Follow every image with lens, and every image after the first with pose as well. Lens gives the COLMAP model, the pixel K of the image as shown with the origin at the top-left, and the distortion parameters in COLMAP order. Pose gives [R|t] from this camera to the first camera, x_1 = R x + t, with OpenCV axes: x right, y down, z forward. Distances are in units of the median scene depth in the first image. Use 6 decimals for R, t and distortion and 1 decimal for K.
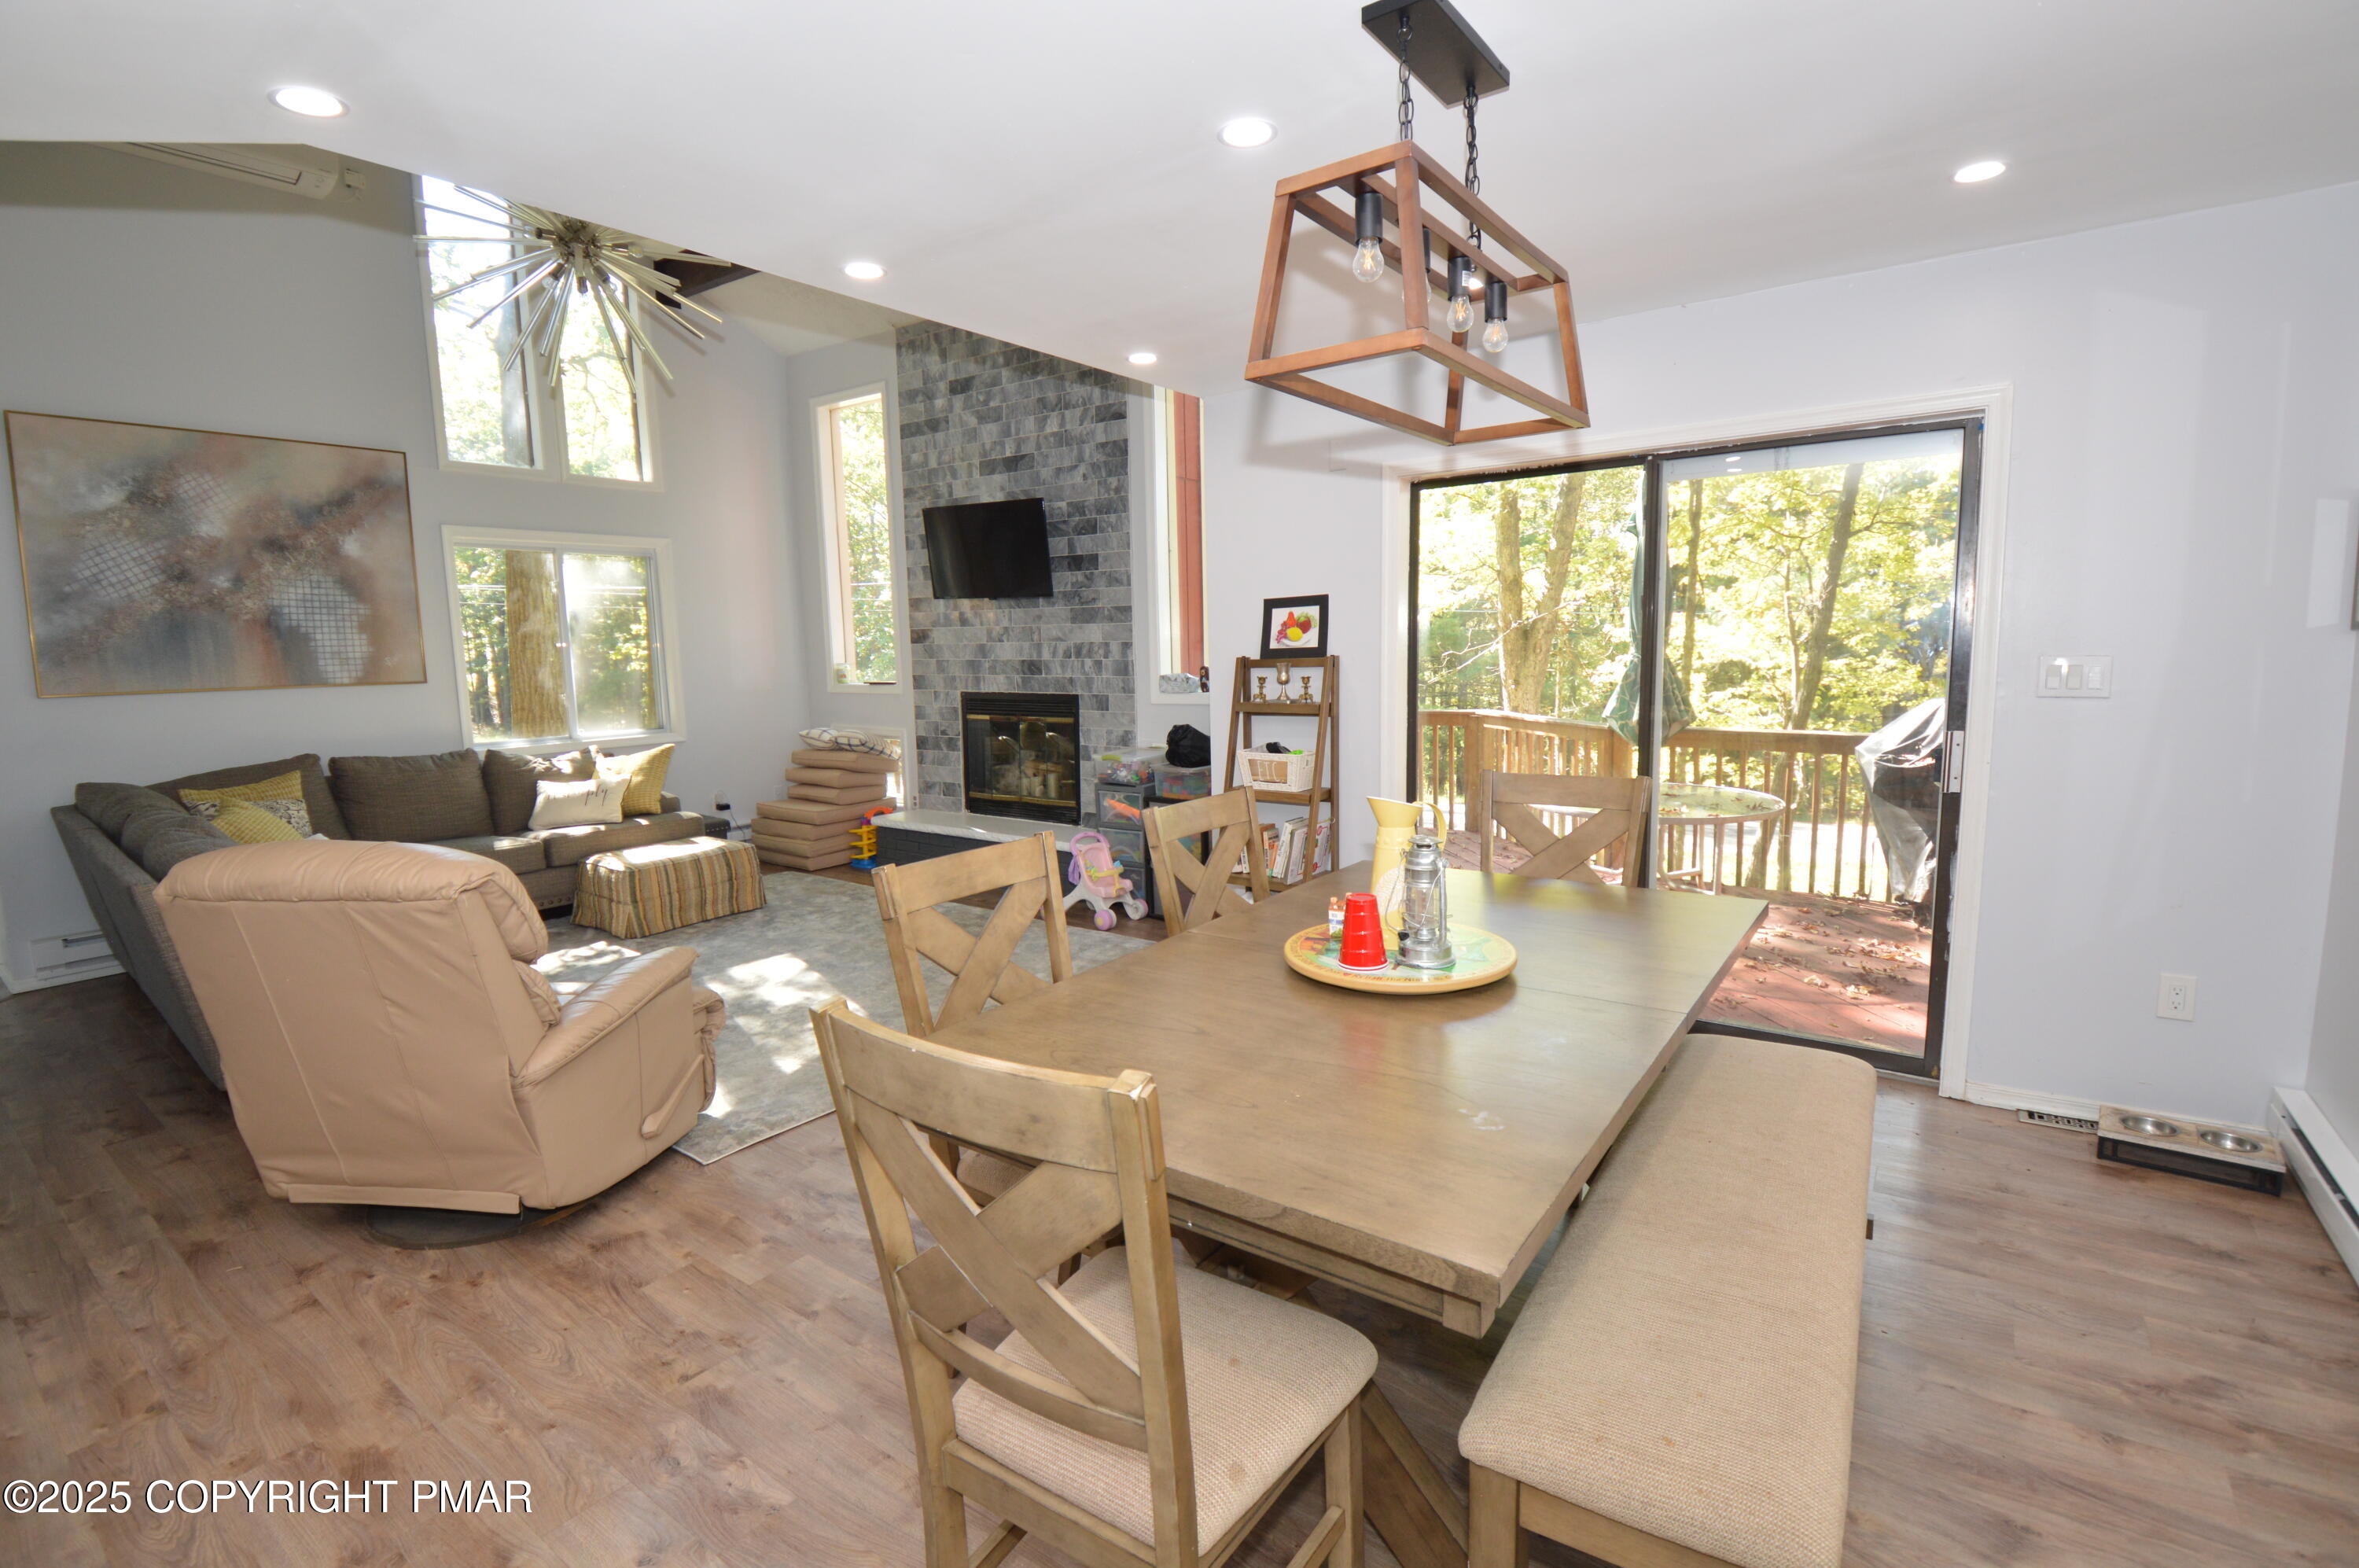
lens RADIAL K [[1062.3, 0, 1188.9], [0, 1062.3, 784.2], [0, 0, 1]] dist [-0.007838, -0.015082]
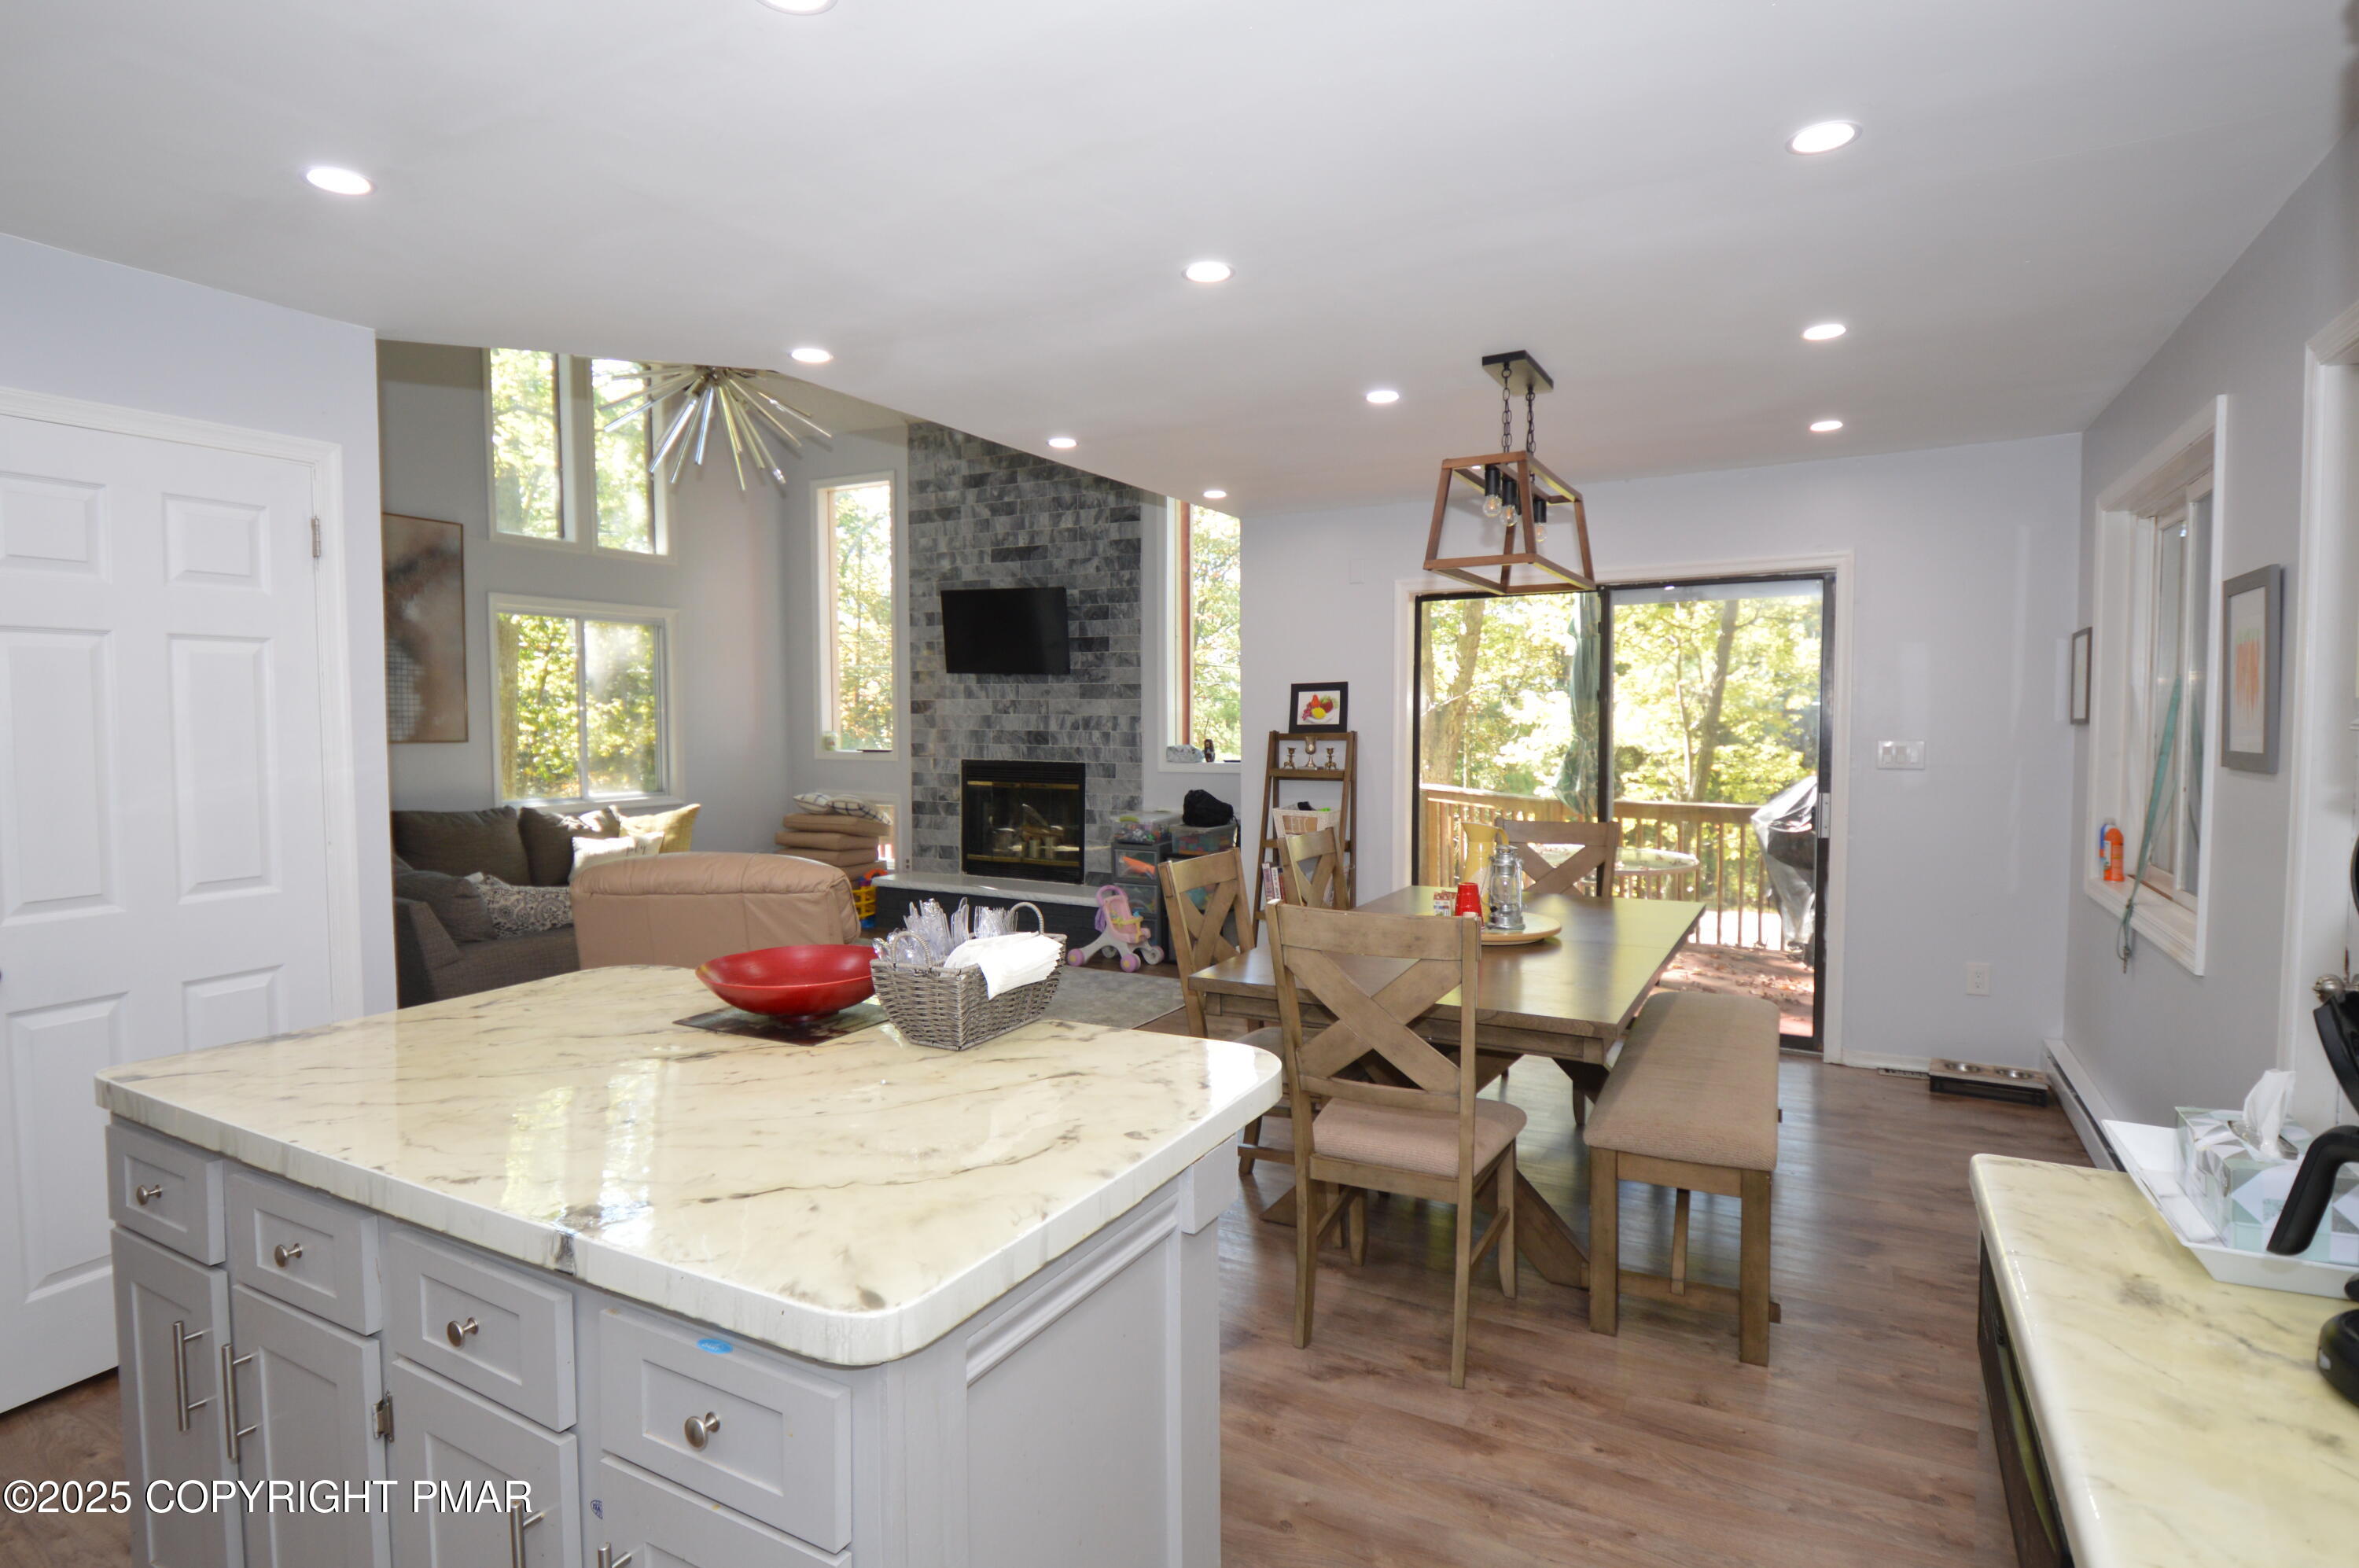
lens RADIAL K [[1182.1, 0, 1191.1], [0, 1182.1, 782.5], [0, 0, 1]] dist [-0.016147, -0.002579]
pose [[0.992205, 0.012899, 0.123949, -0.149317], [-0.003164, 0.996916, -0.078415, 0.031113], [-0.124579, 0.077412, 0.989185, -0.220677]]
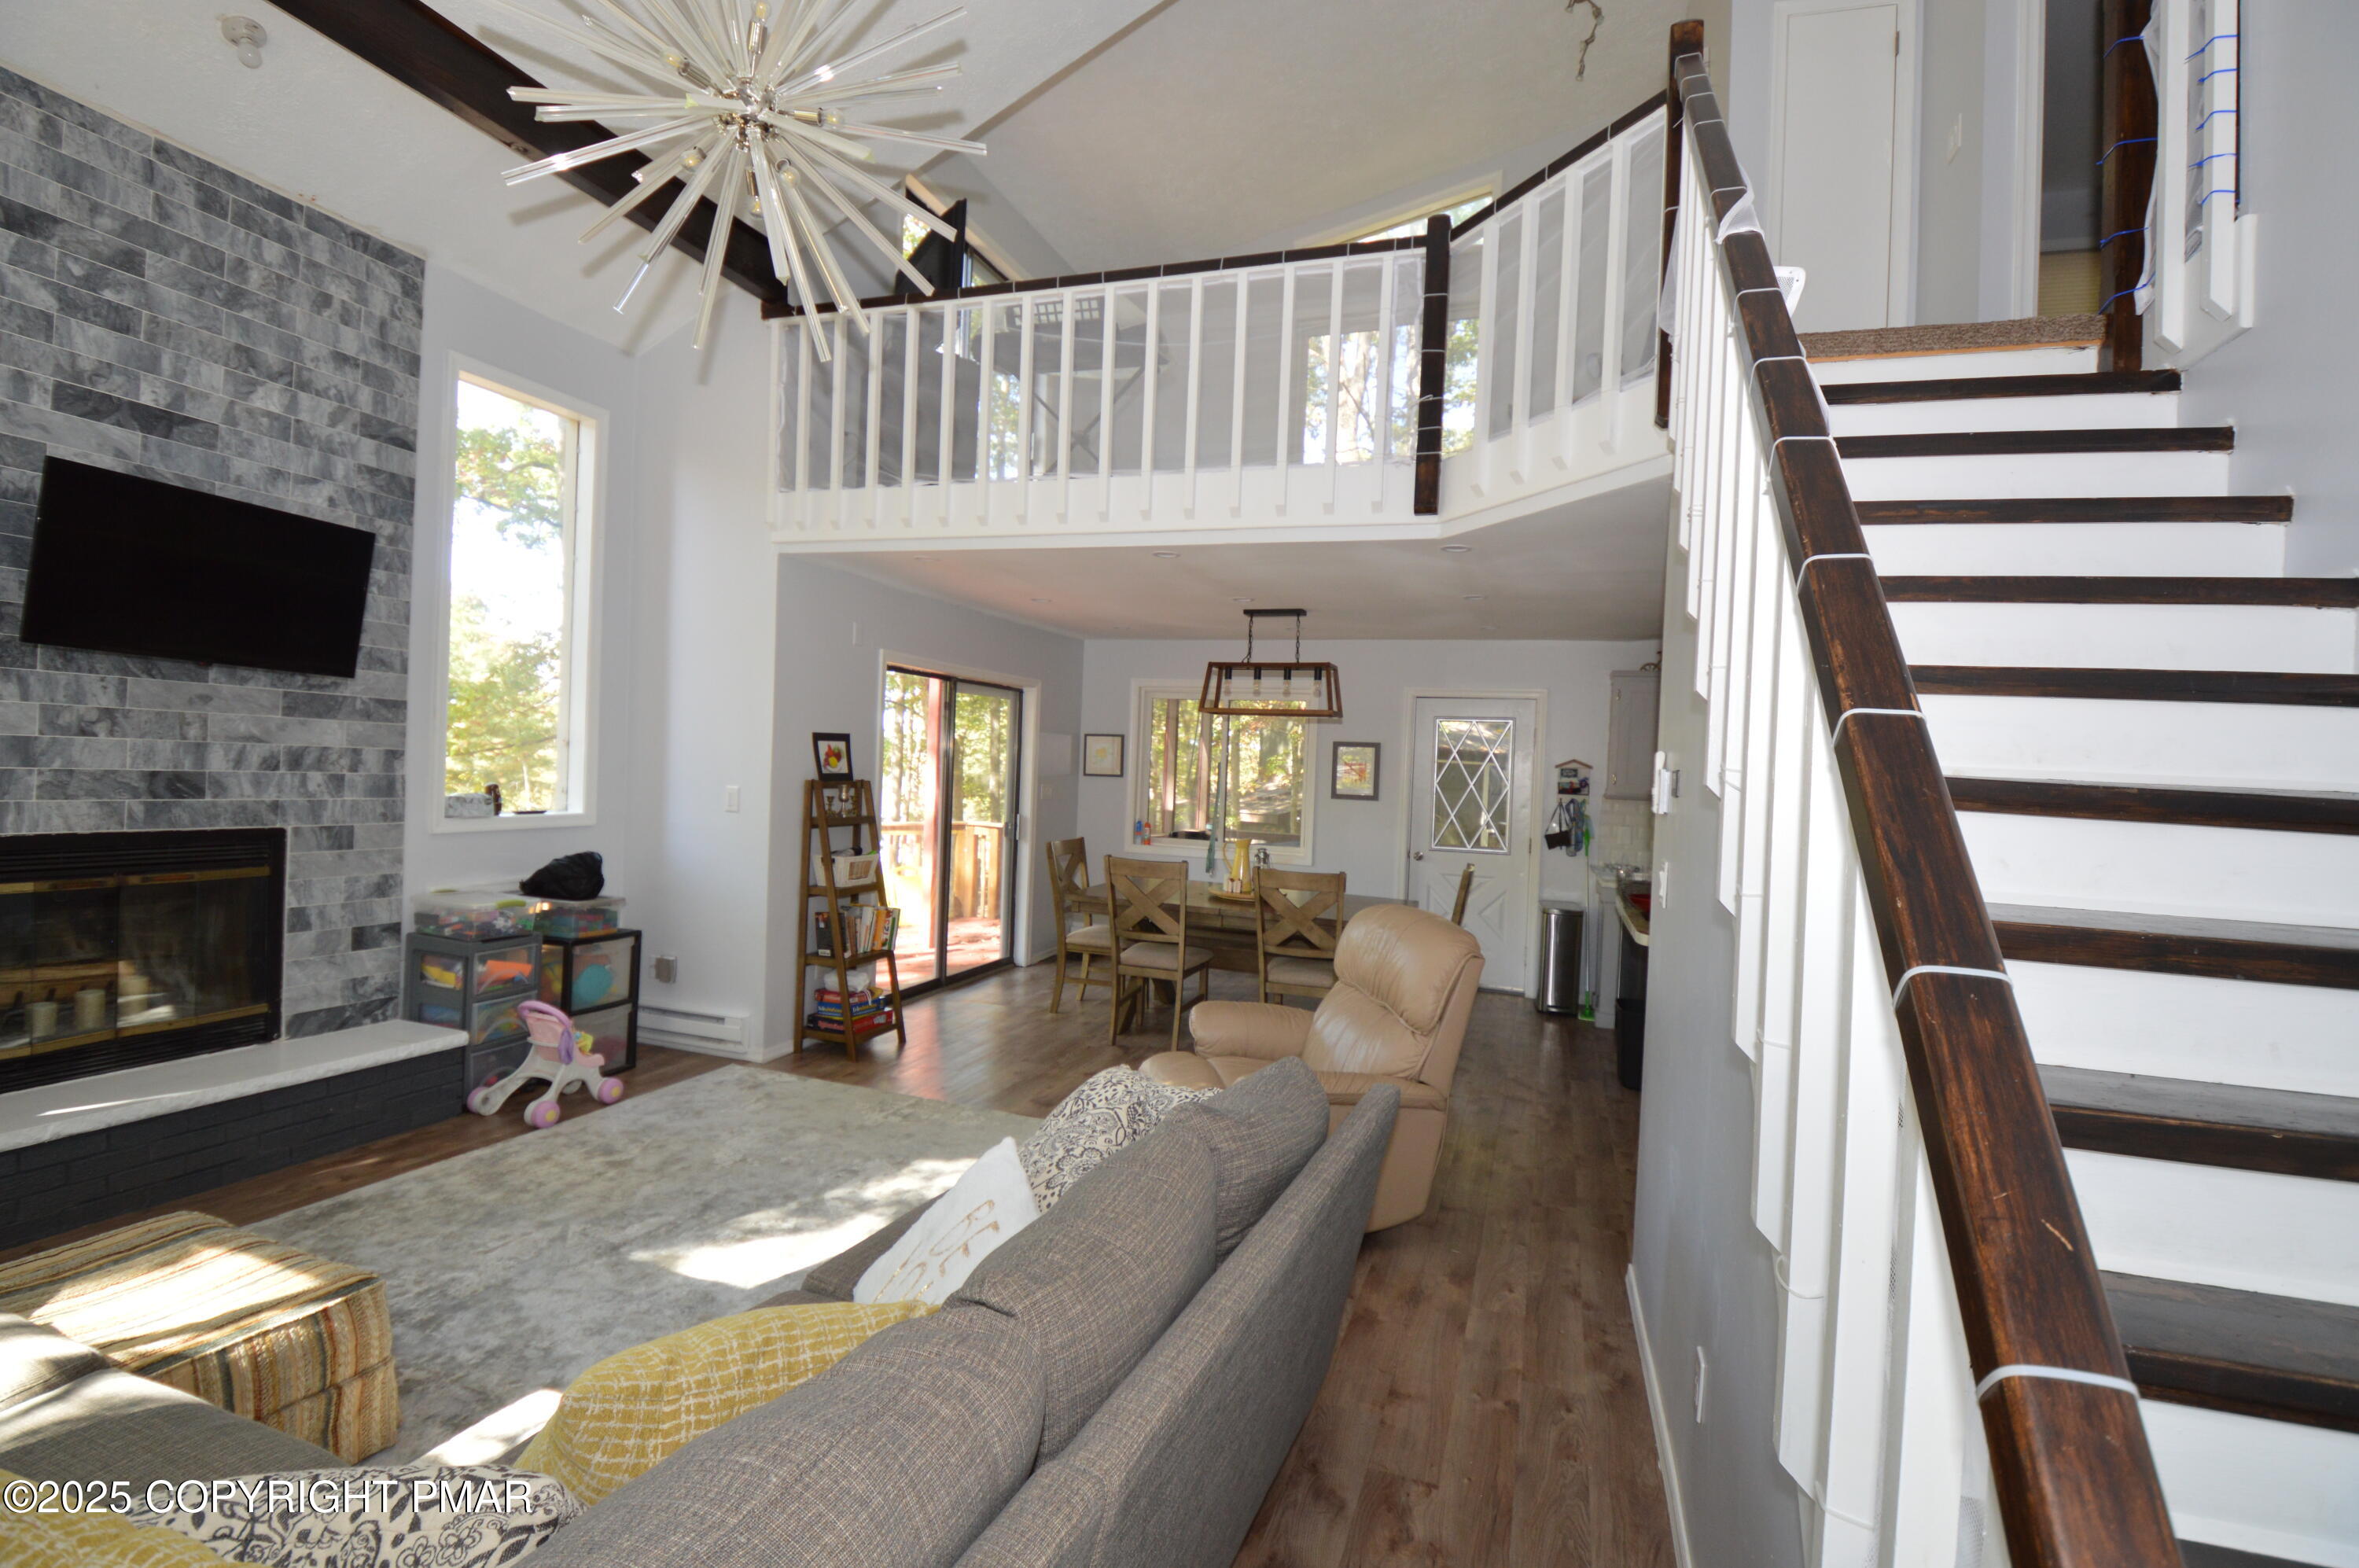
lens RADIAL K [[1062.3, 0, 1181.8], [0, 1062.3, 773.5], [0, 0, 1]] dist [-0.007838, -0.015082]
pose [[-0.298178, 0.003179, 0.954505, -0.873347], [0.092426, 0.995391, 0.025558, -0.085243], [-0.950025, 0.095842, -0.297097, 0.691431]]
